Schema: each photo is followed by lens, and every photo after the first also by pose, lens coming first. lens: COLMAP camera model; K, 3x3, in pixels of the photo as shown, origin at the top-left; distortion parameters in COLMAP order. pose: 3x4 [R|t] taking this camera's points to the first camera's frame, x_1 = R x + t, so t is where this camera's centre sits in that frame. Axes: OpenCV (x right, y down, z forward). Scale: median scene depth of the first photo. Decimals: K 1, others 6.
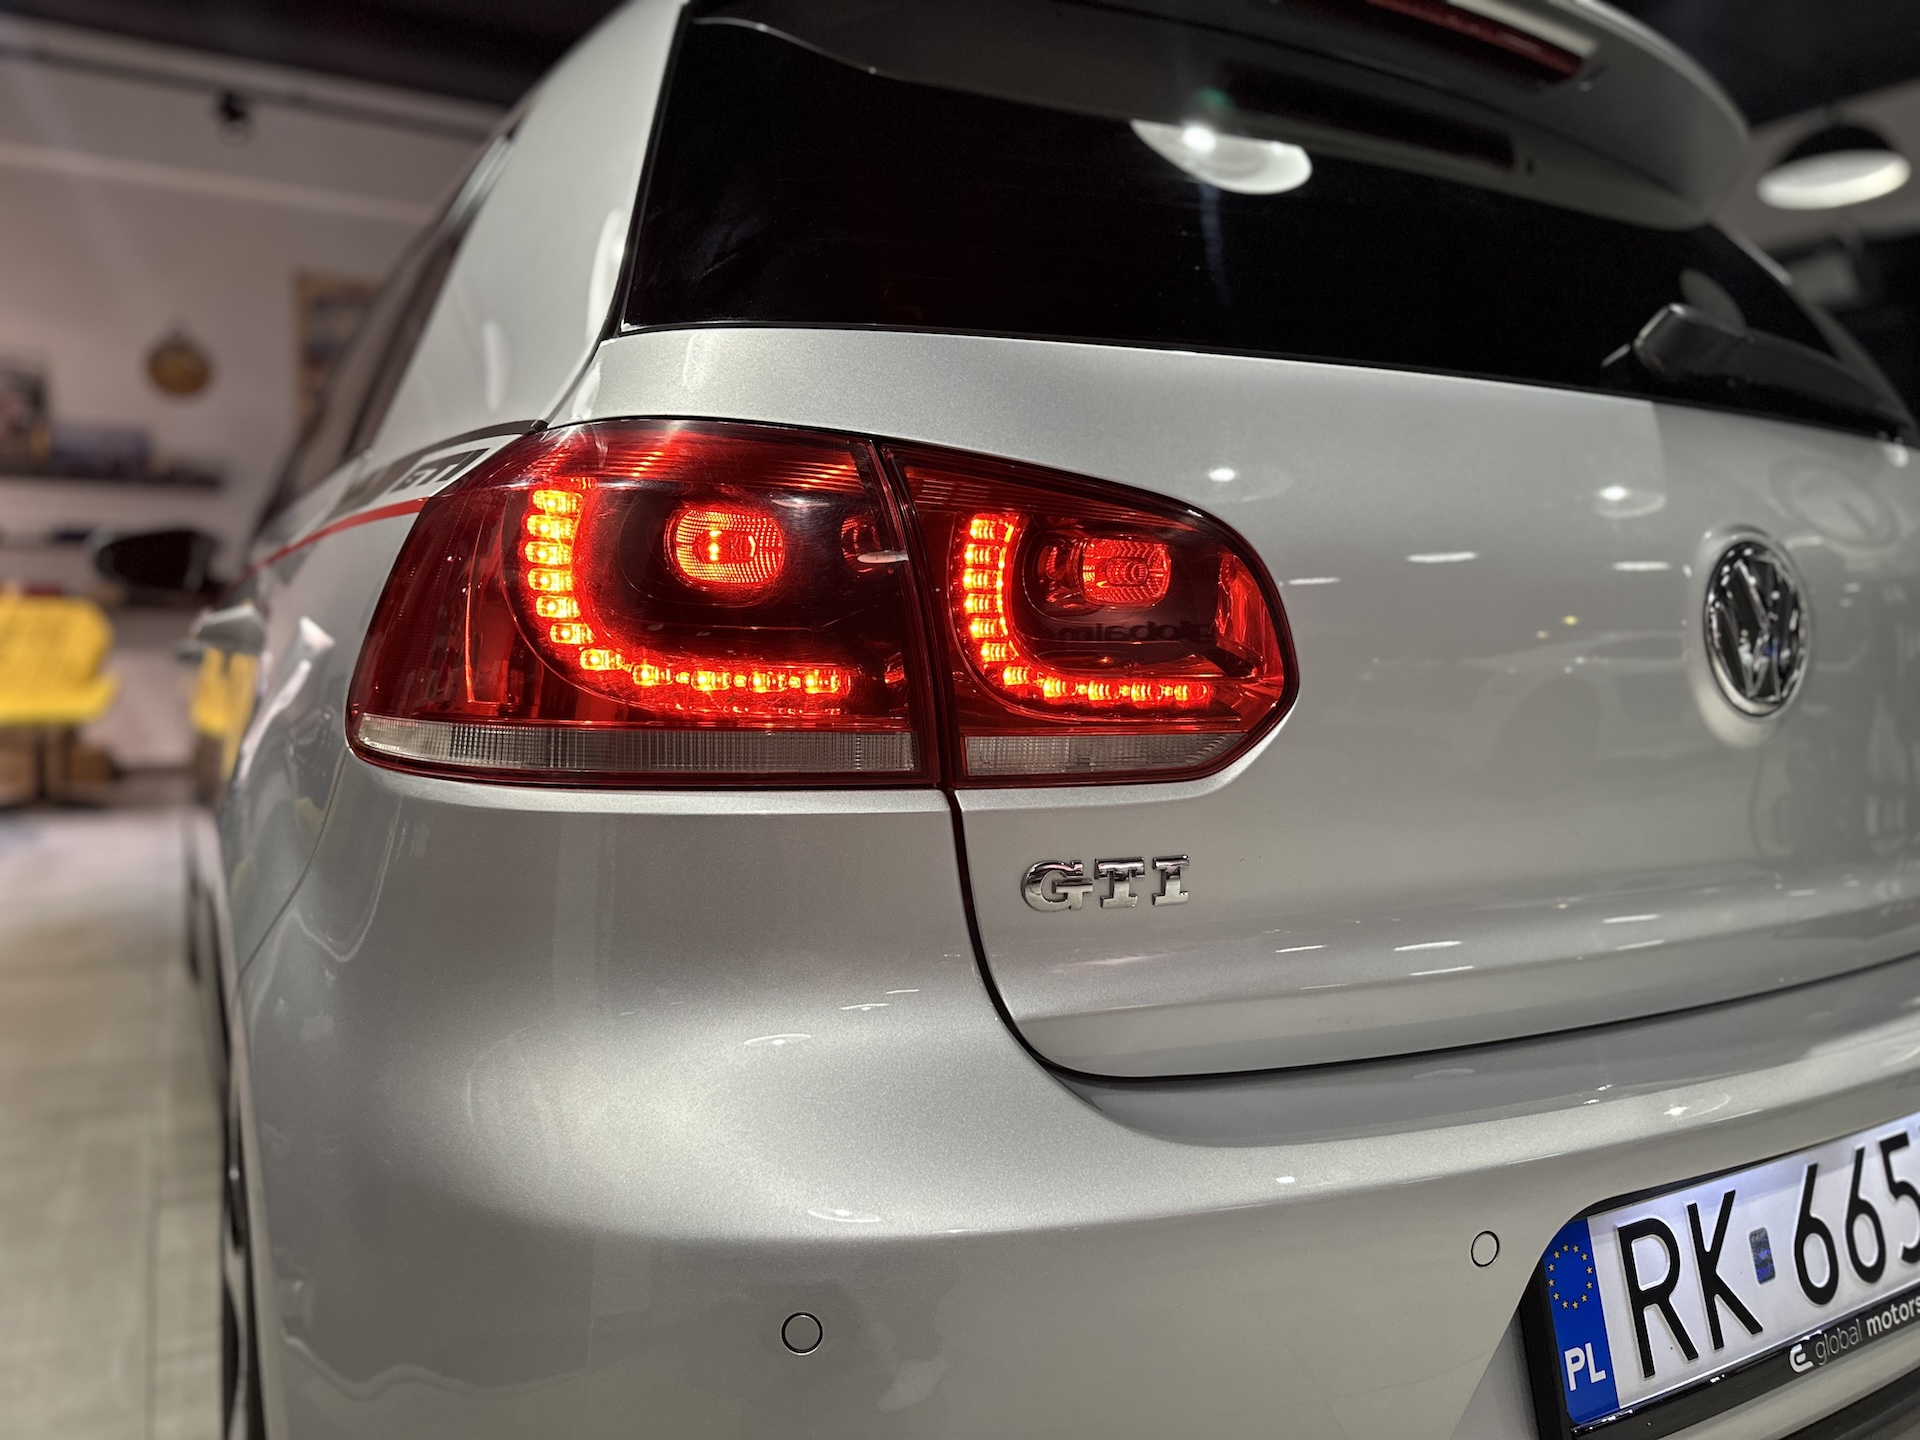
lens RADIAL K [[1361.8, 0, 969.5], [0, 1361.8, 725.2], [0, 0, 1]] dist [0.060160, -0.087777]
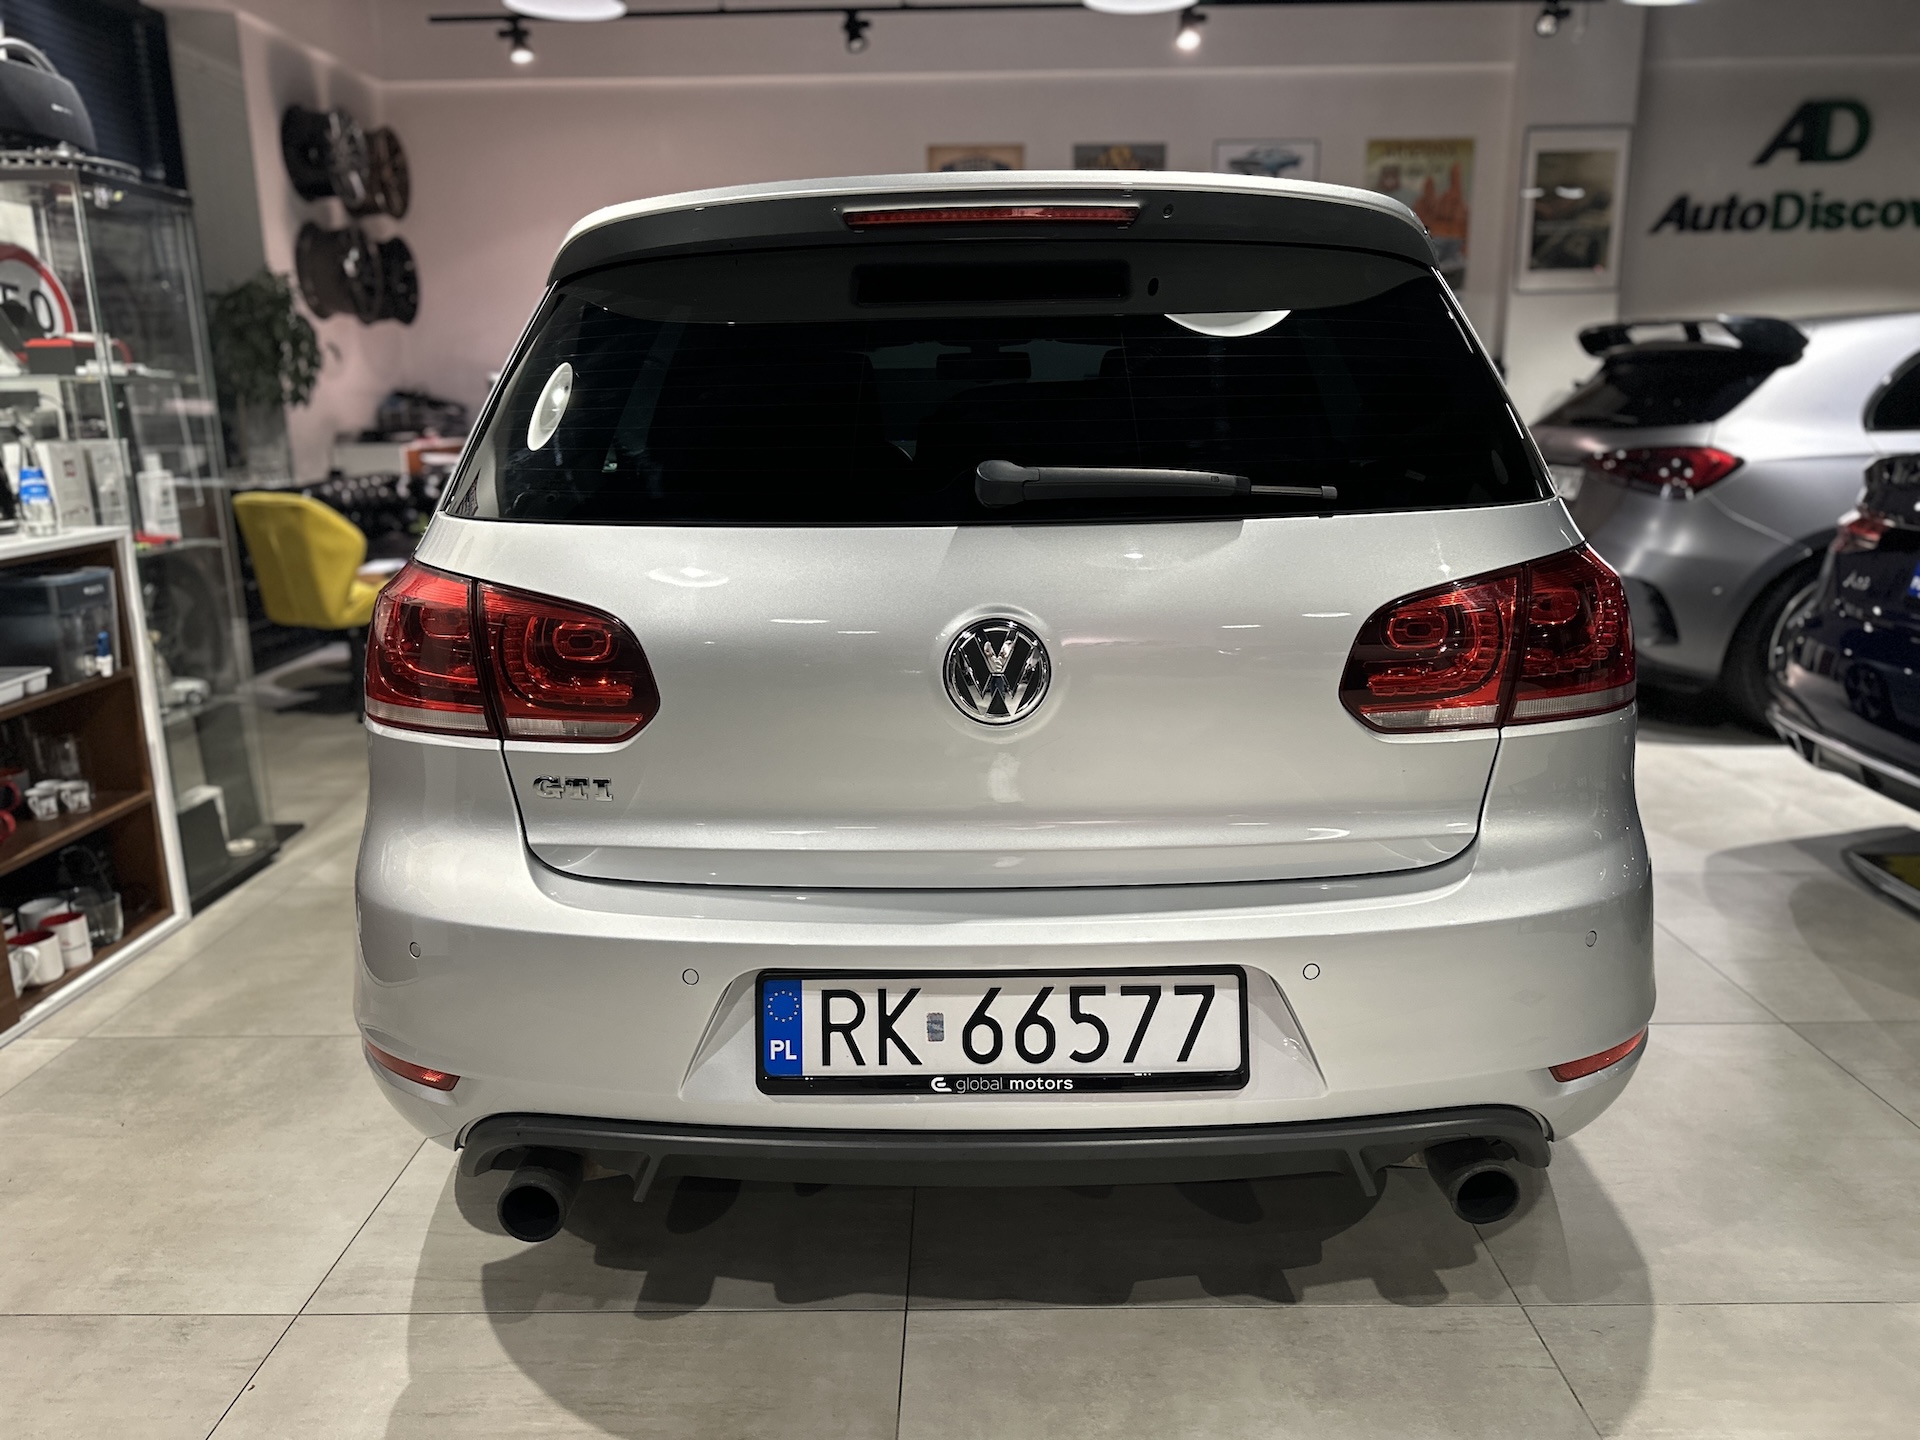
lens RADIAL K [[1361.8, 0, 969.5], [0, 1361.8, 725.2], [0, 0, 1]] dist [0.060160, -0.087777]
pose [[0.868419, 0.090449, -0.487511, 1.496033], [-0.012276, 0.986842, 0.161223, -0.298438], [0.495679, -0.134024, 0.858103, -0.466867]]
